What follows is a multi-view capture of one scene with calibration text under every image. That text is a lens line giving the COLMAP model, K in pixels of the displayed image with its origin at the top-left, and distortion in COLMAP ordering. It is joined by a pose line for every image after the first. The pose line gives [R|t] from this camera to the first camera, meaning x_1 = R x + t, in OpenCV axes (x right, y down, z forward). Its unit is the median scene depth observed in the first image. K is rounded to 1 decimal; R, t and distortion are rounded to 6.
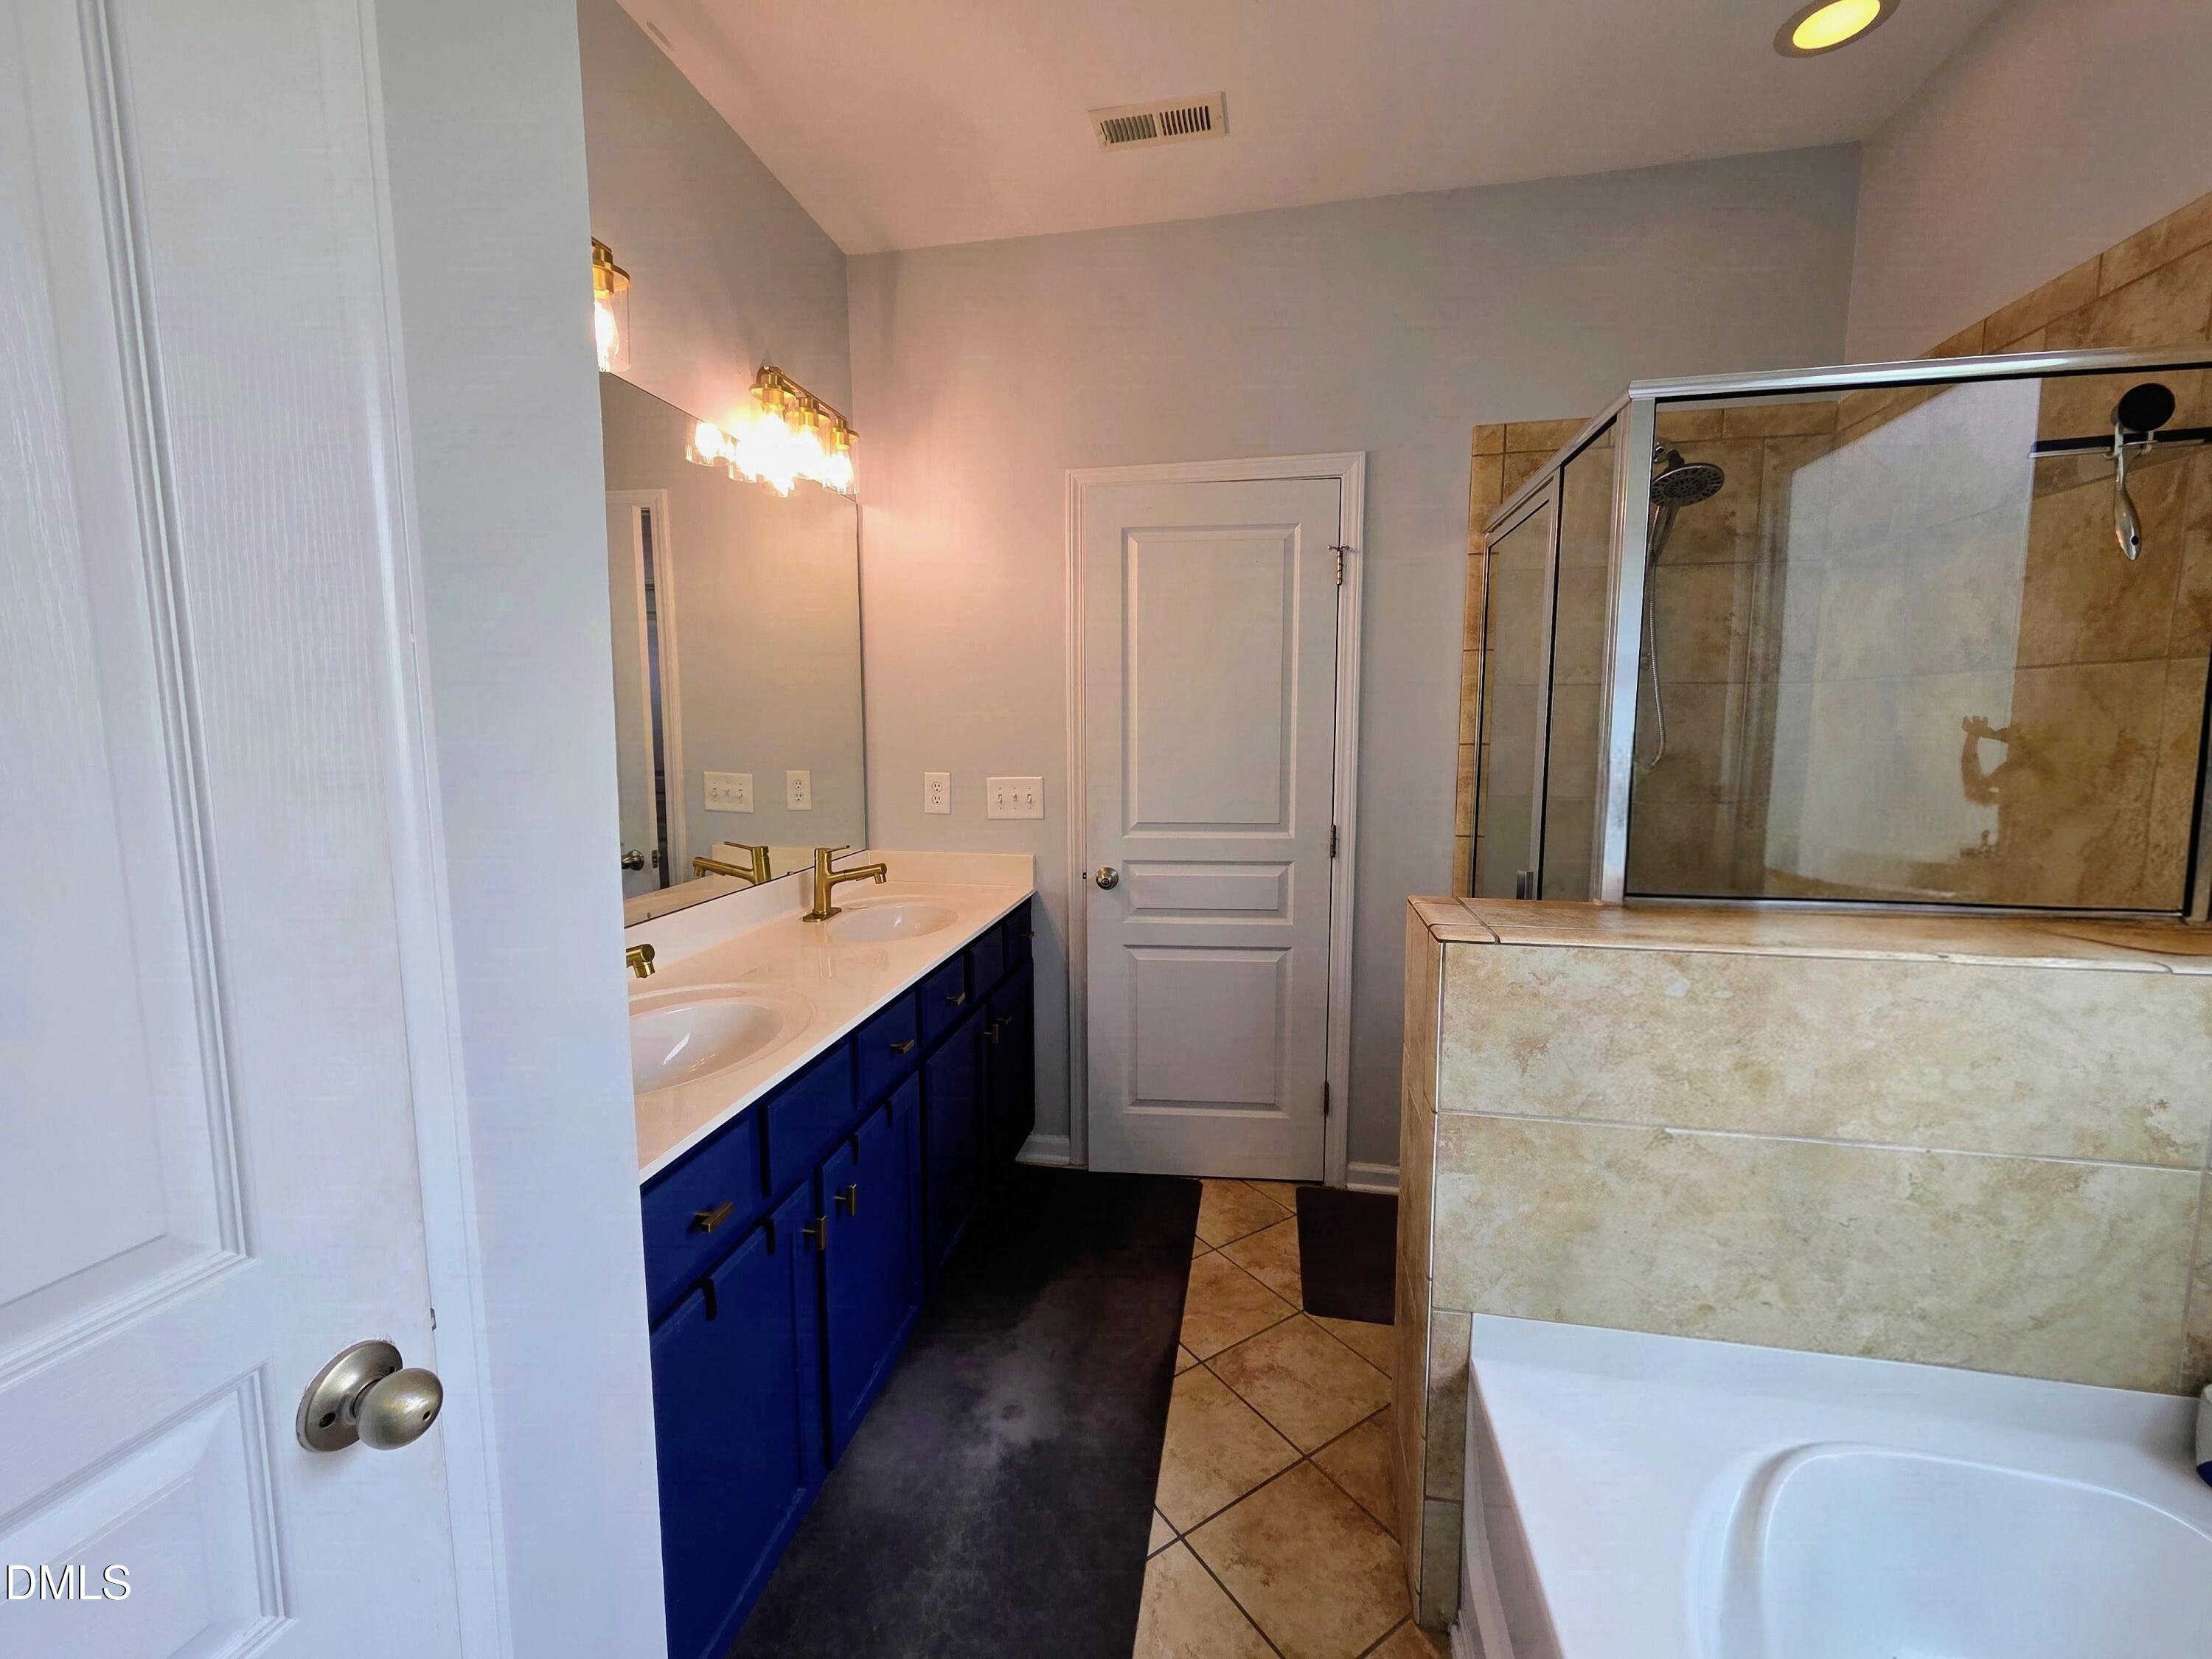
lens RADIAL K [[907.8, 0, 1102.6], [0, 907.8, 823.4], [0, 0, 1]] dist [0.002667, -0.001484]
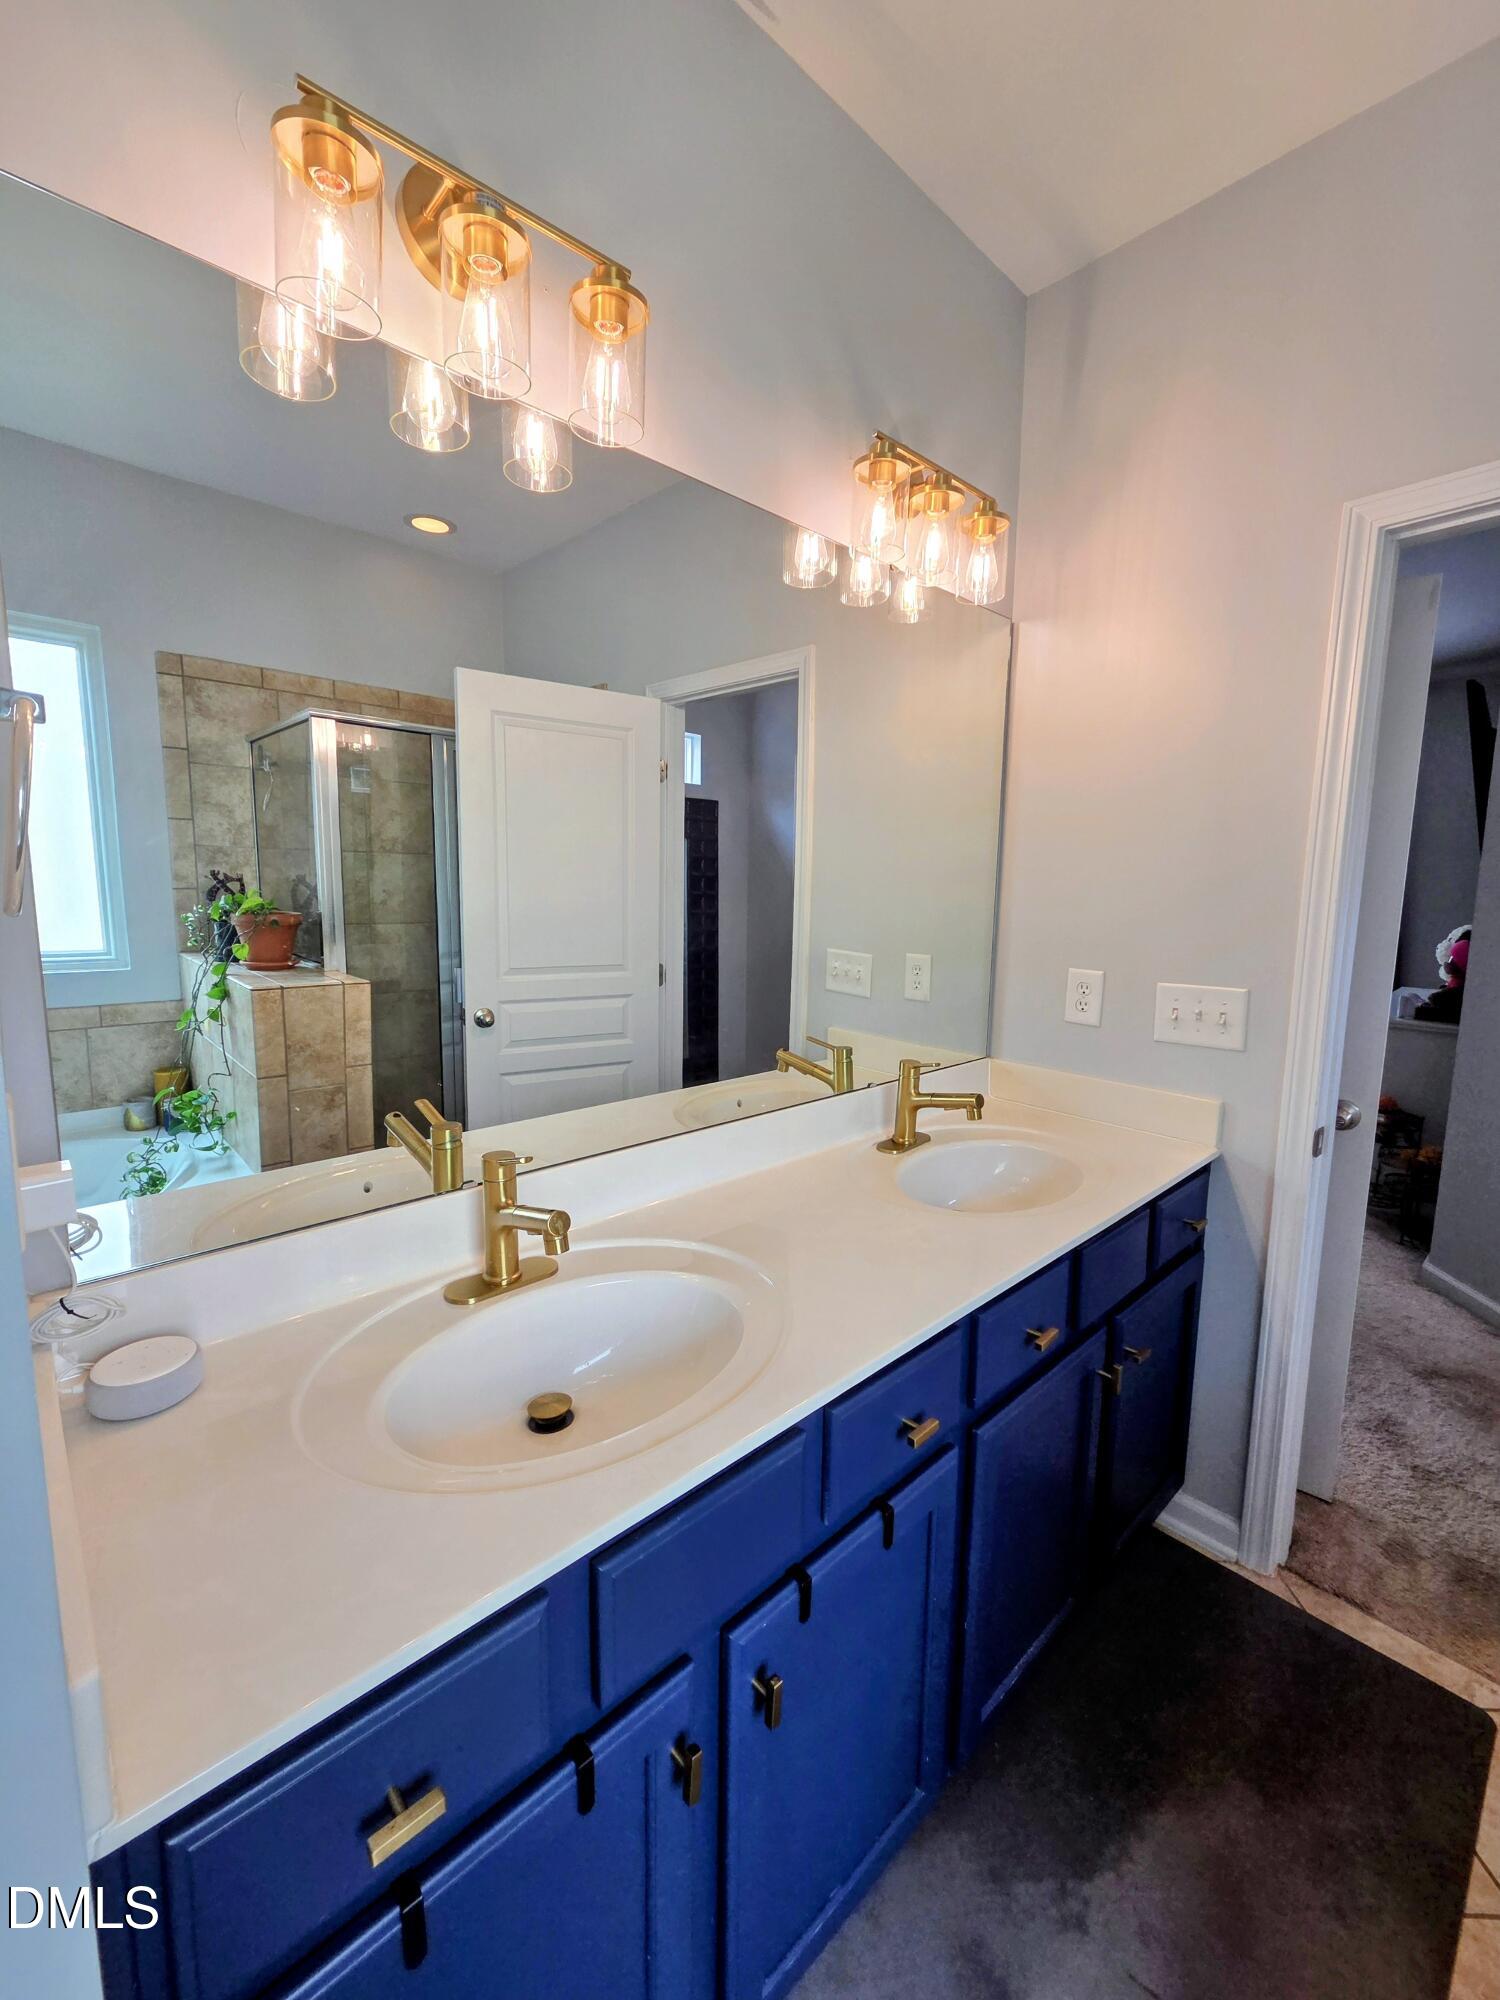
lens RADIAL K [[820.8, 0, 746.5], [0, 820.8, 993.0], [0, 0, 1]] dist [0.002667, -0.001484]
pose [[0.802640, 0.092151, -0.589303, -0.007364], [-0.083926, 0.995613, 0.041379, -0.048070], [0.590530, 0.016245, 0.806852, 0.335964]]
